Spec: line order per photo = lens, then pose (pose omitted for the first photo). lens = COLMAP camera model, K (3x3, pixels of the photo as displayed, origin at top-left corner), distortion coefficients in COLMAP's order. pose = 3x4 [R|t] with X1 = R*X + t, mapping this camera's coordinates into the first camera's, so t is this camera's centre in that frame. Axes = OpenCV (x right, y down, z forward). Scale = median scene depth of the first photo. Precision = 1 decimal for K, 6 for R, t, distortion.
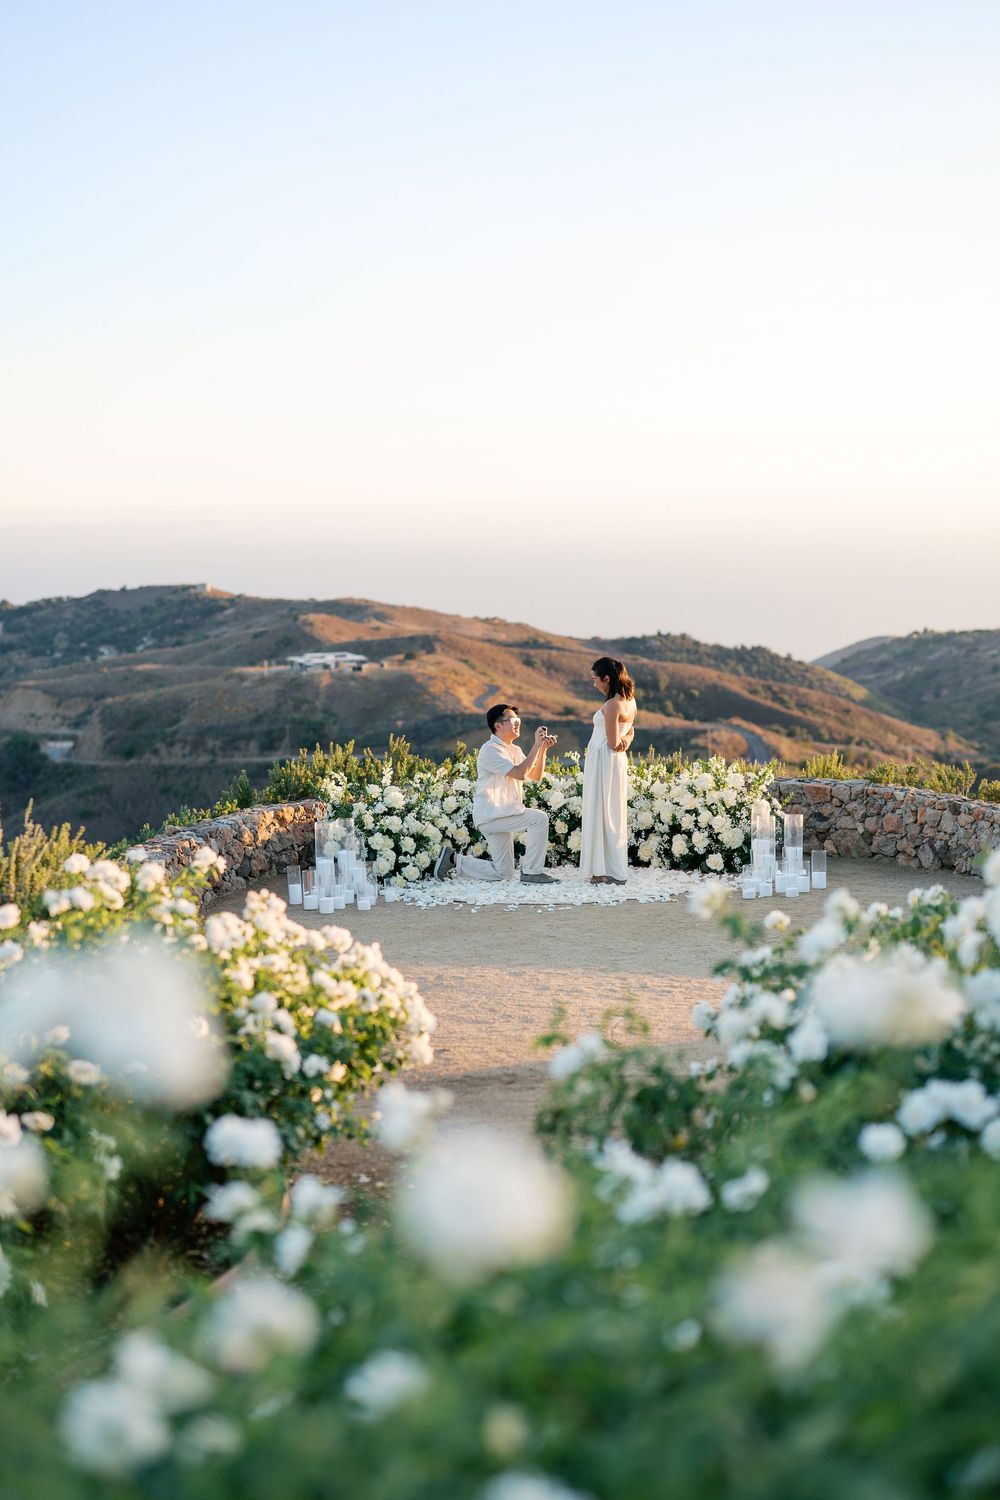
lens RADIAL K [[2241.4, 0, 500.0], [0, 2241.4, 750.0], [0, 0, 1]] dist [-0.015263, -0.037395]
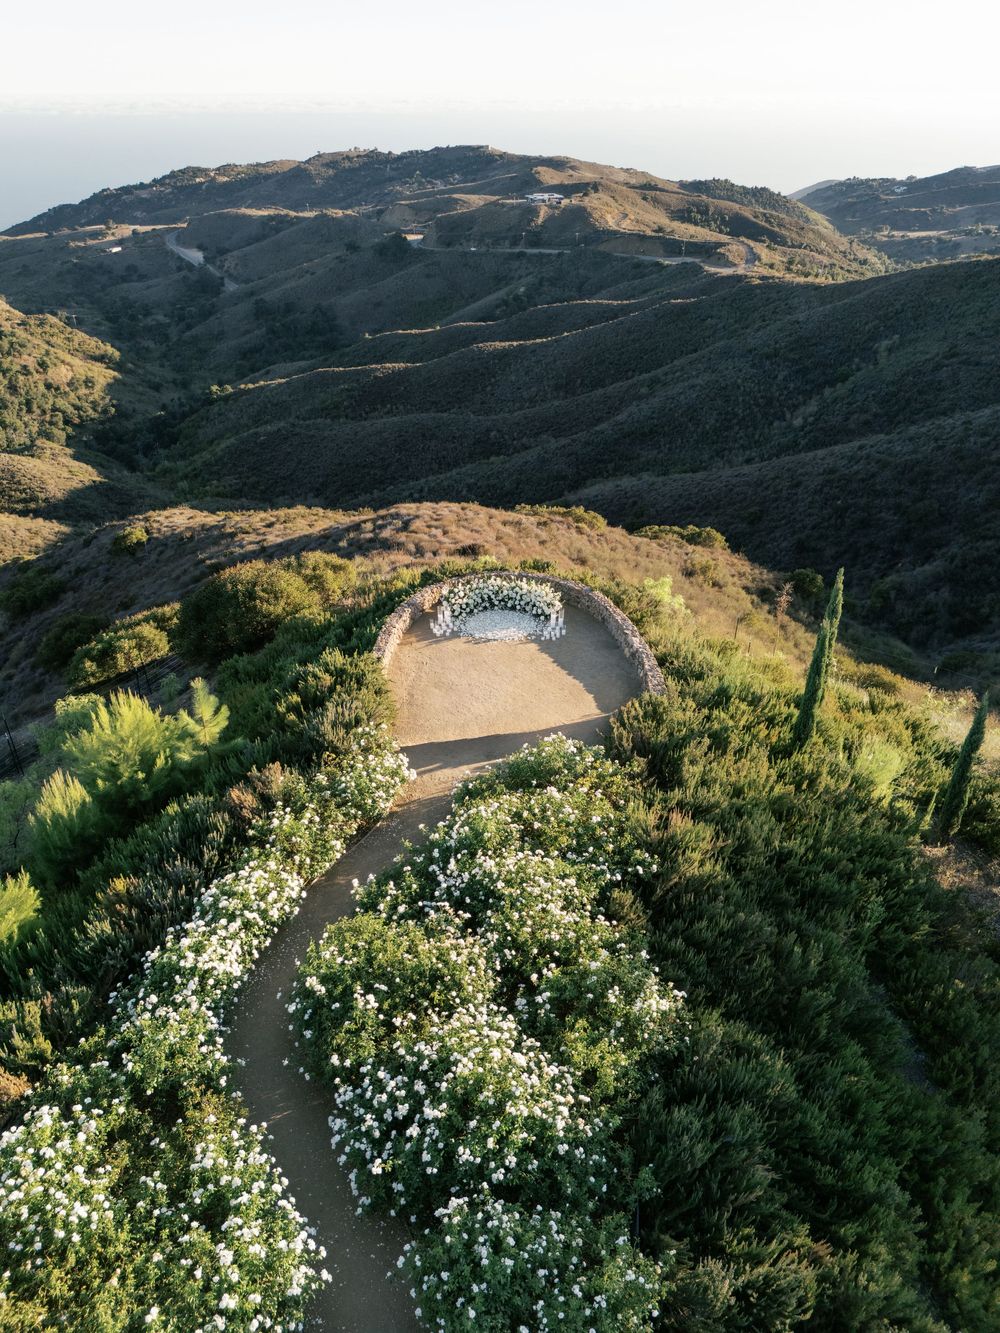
lens RADIAL K [[1005.8, 0, 500.0], [0, 1005.8, 666.5], [0, 0, 1]] dist [0.003104, 0.000955]
pose [[0.992513, 0.072839, -0.098040, 0.192118], [-0.028085, 0.917304, 0.397195, -0.536554], [0.118864, -0.391468, 0.912483, -0.590987]]
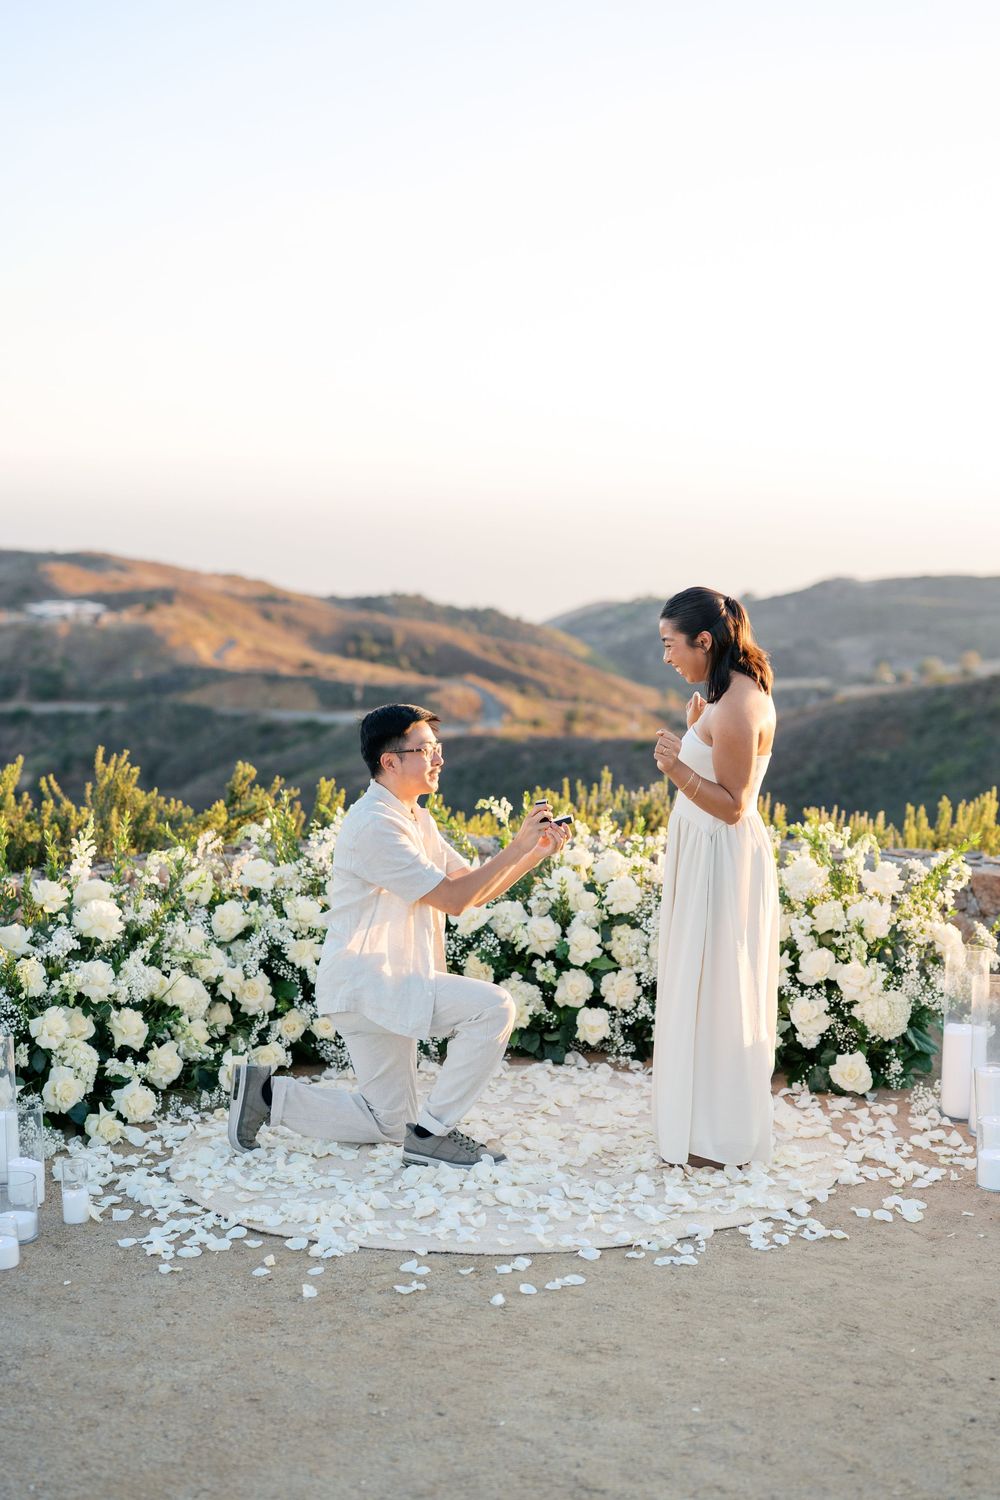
lens RADIAL K [[2159.3, 0, 518.2], [0, 2159.3, 750.2], [0, 0, 1]] dist [-0.000906, 0.010384]
pose [[0.991494, 0.013998, 0.129398, -0.021343], [-0.016764, 0.999653, 0.020313, -0.018792], [-0.129069, -0.022310, 0.991385, 0.577587]]
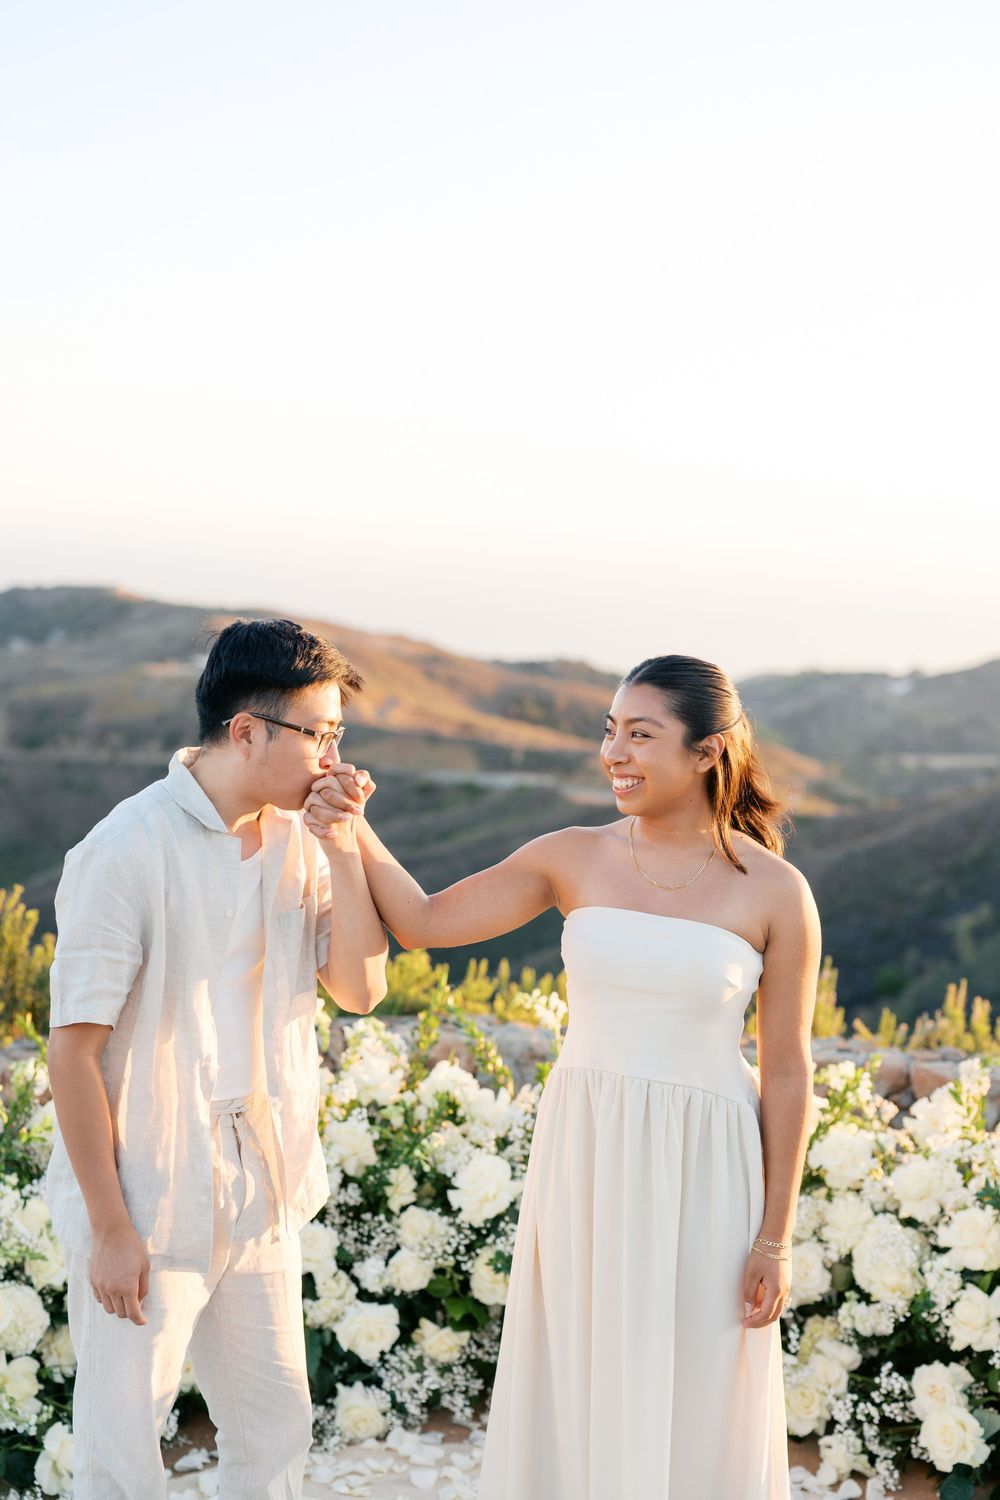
lens RADIAL K [[2162.8, 0, 516.2], [0, 2162.8, 752.6], [0, 0, 1]] dist [-0.005442, 0.009977]
pose [[0.997222, 0.051580, 0.053731, 0.012279], [-0.051322, 0.998663, -0.006163, -0.030037], [-0.053977, 0.003388, 0.998536, 0.736835]]
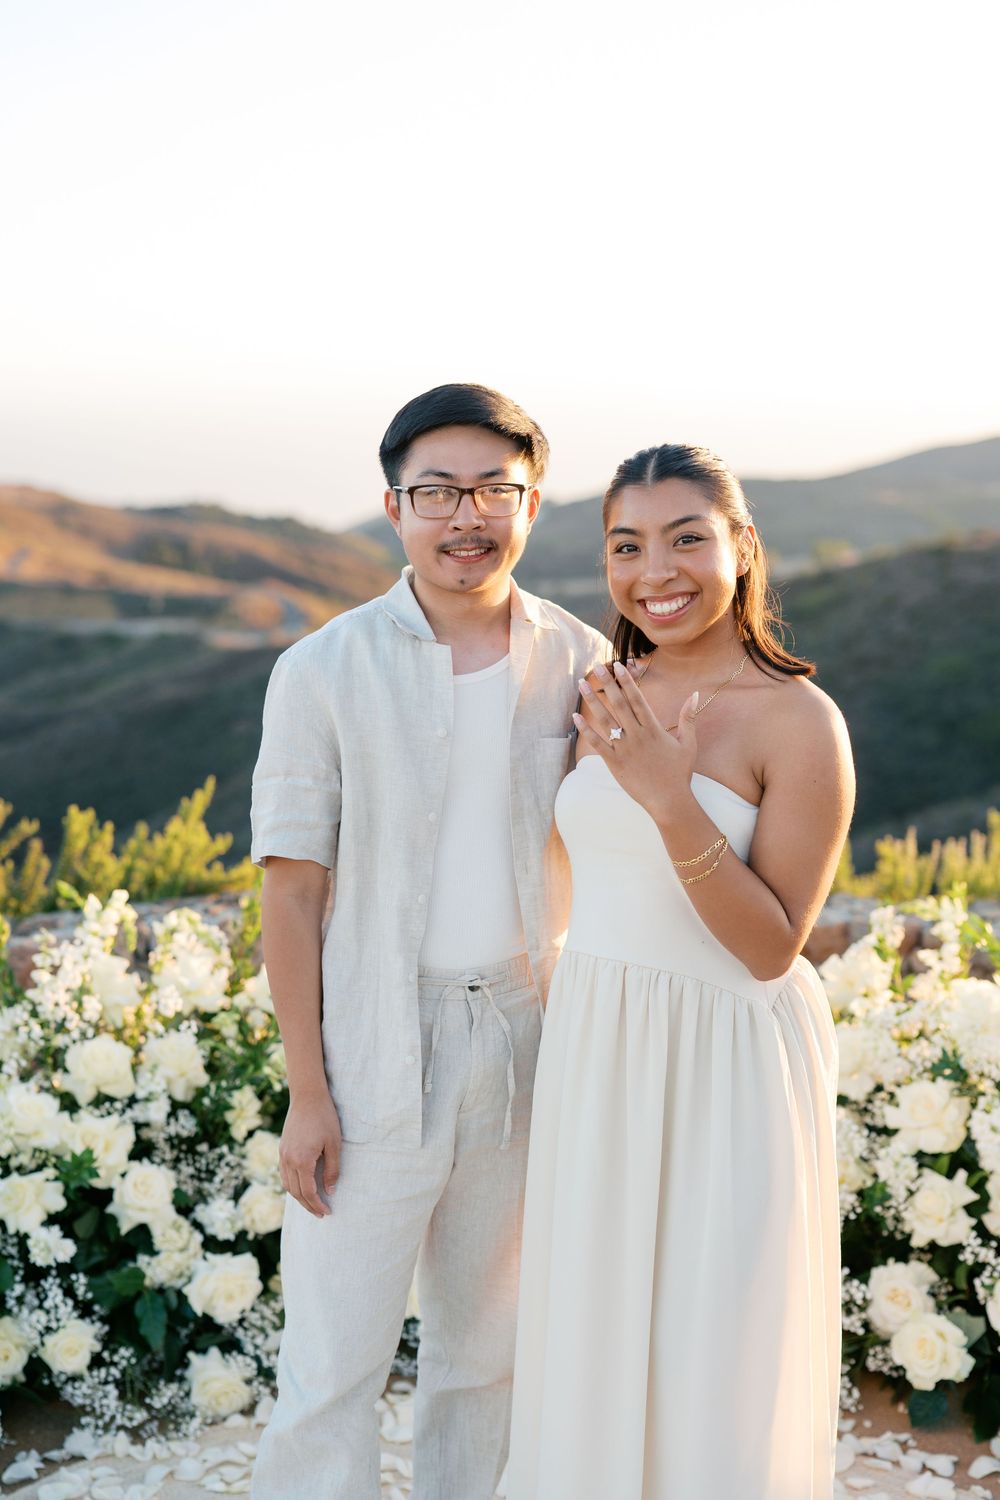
lens RADIAL K [[2126.1, 0, 501.4], [0, 2126.1, 719.7], [0, 0, 1]] dist [-0.012184, 0.006088]
pose [[0.976818, -0.011570, 0.213761, -0.005784], [0.000626, 0.998689, 0.051195, -0.028876], [-0.214073, -0.049874, 0.975544, 0.787923]]
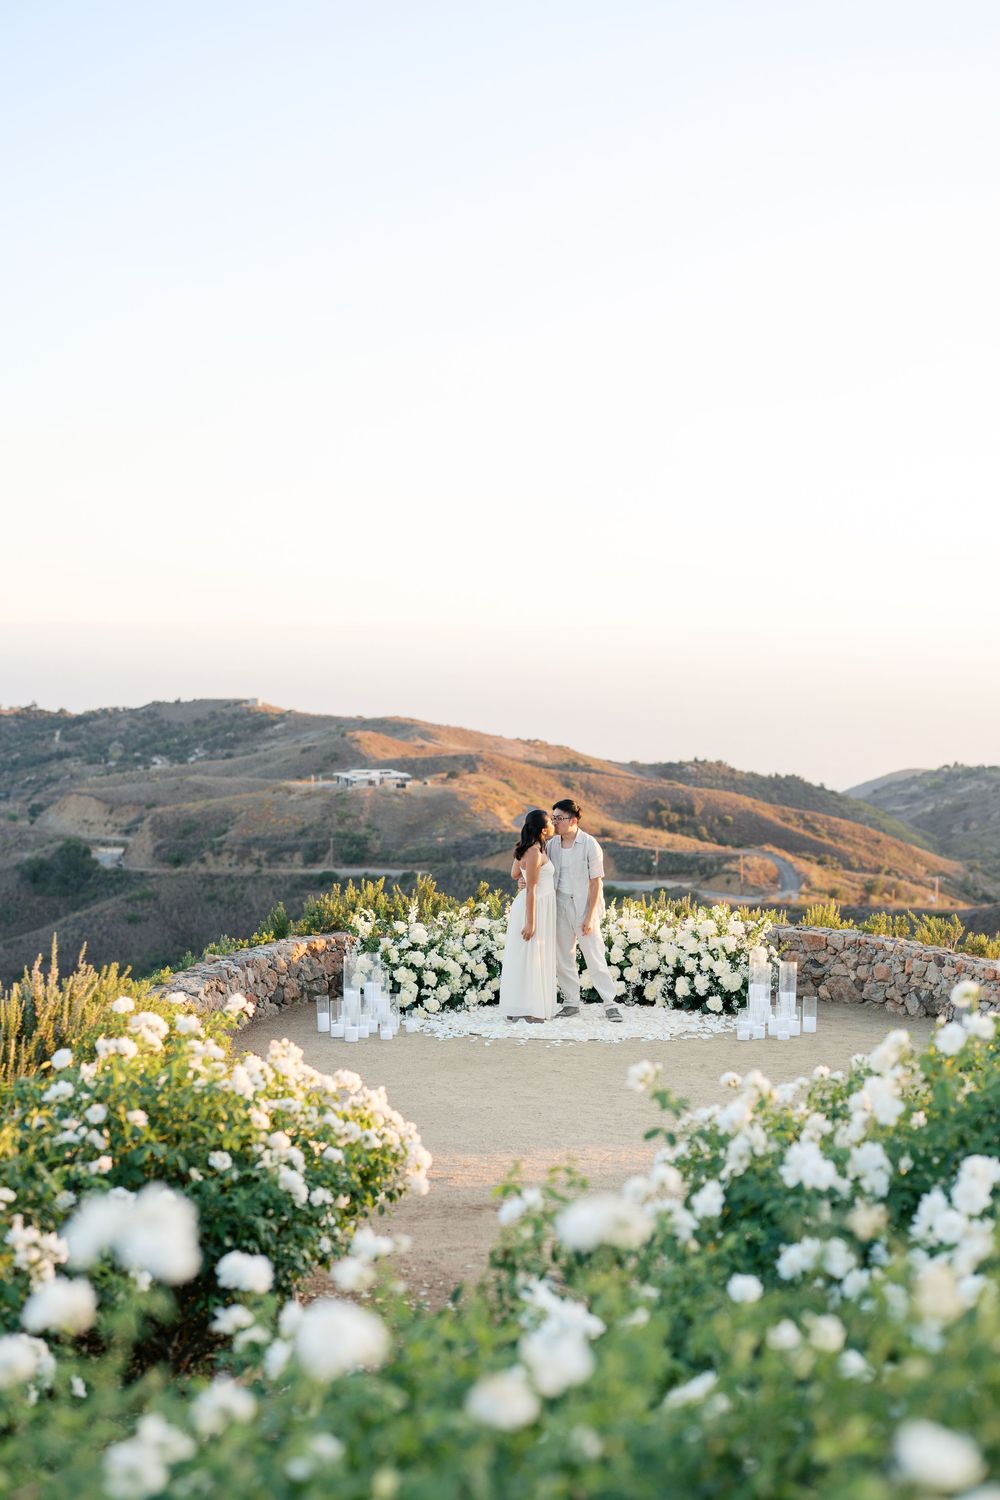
lens RADIAL K [[2181.5, 0, 500.0], [0, 2181.5, 750.0], [0, 0, 1]] dist [-0.022557, 0.041429]
pose [[0.999388, 0.029420, -0.018913, 0.008981], [-0.030398, 0.998096, -0.053660, -0.011827], [0.017299, 0.054202, 0.998380, -0.050498]]
